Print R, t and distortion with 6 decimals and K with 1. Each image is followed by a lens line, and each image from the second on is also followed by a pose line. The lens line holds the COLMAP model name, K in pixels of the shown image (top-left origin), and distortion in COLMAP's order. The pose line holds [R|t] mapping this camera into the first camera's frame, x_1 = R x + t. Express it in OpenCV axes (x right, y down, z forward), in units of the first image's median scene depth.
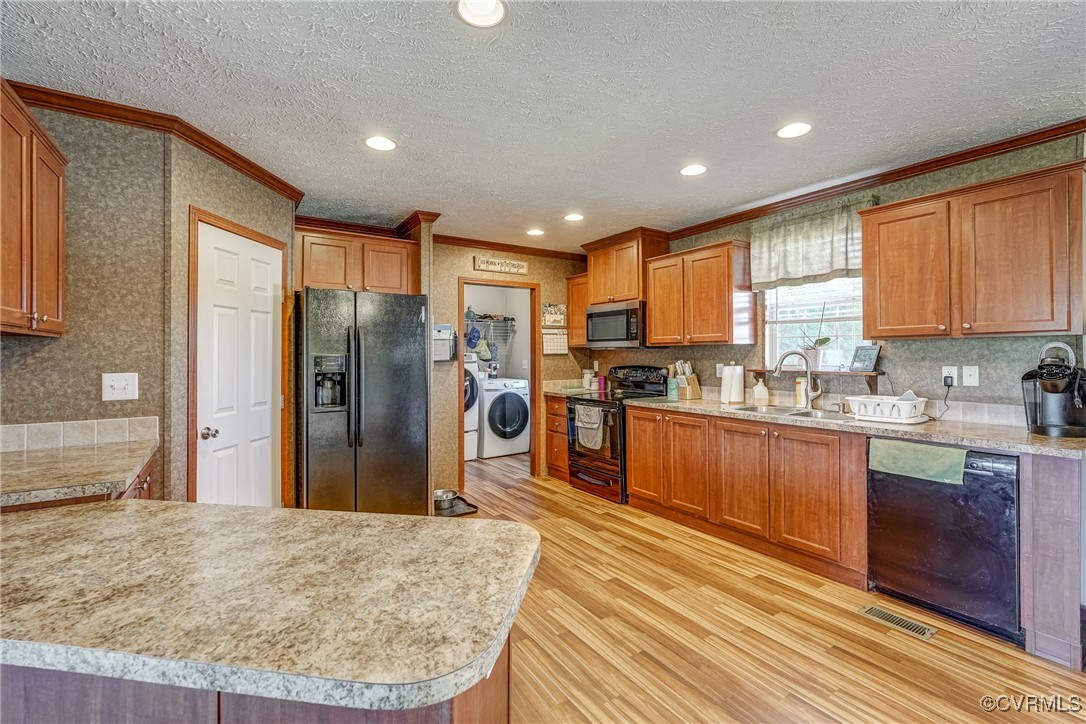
lens RADIAL K [[482.8, 0, 535.9], [0, 482.8, 350.6], [0, 0, 1]] dist [-0.017773, 0.006095]
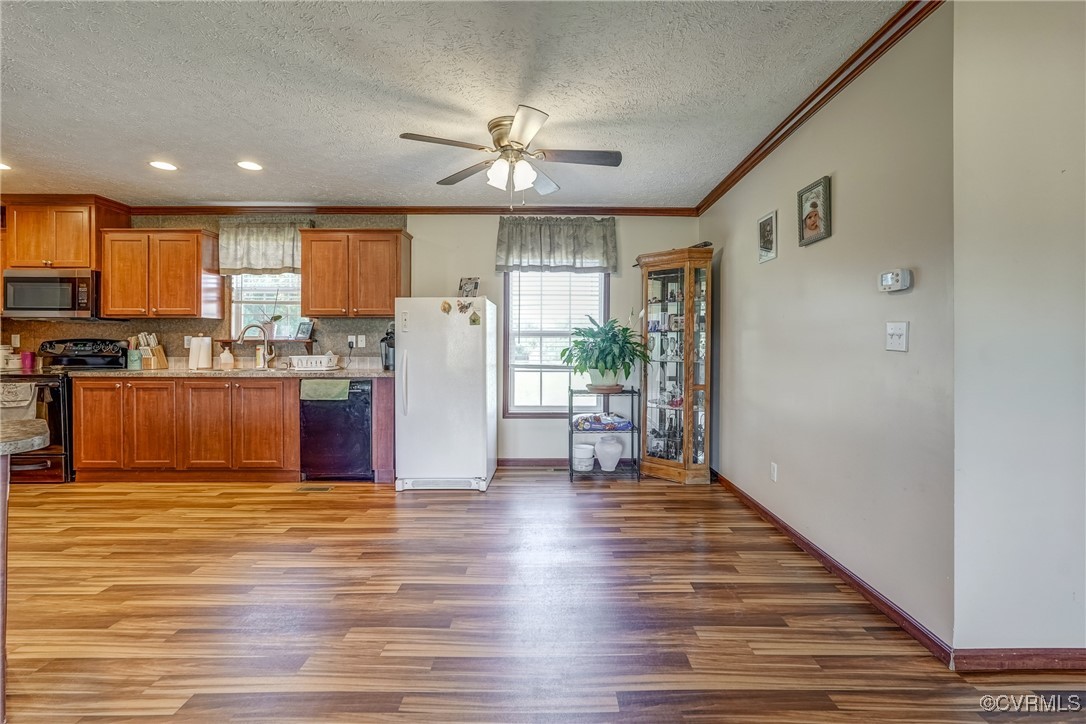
lens RADIAL K [[482.8, 0, 556.2], [0, 482.8, 346.6], [0, 0, 1]] dist [-0.017773, 0.006095]
pose [[0.526076, 0.002580, 0.850434, -0.140764], [-0.011143, 0.999930, 0.003859, 0.046973], [-0.850365, -0.011506, 0.526068, -0.386297]]
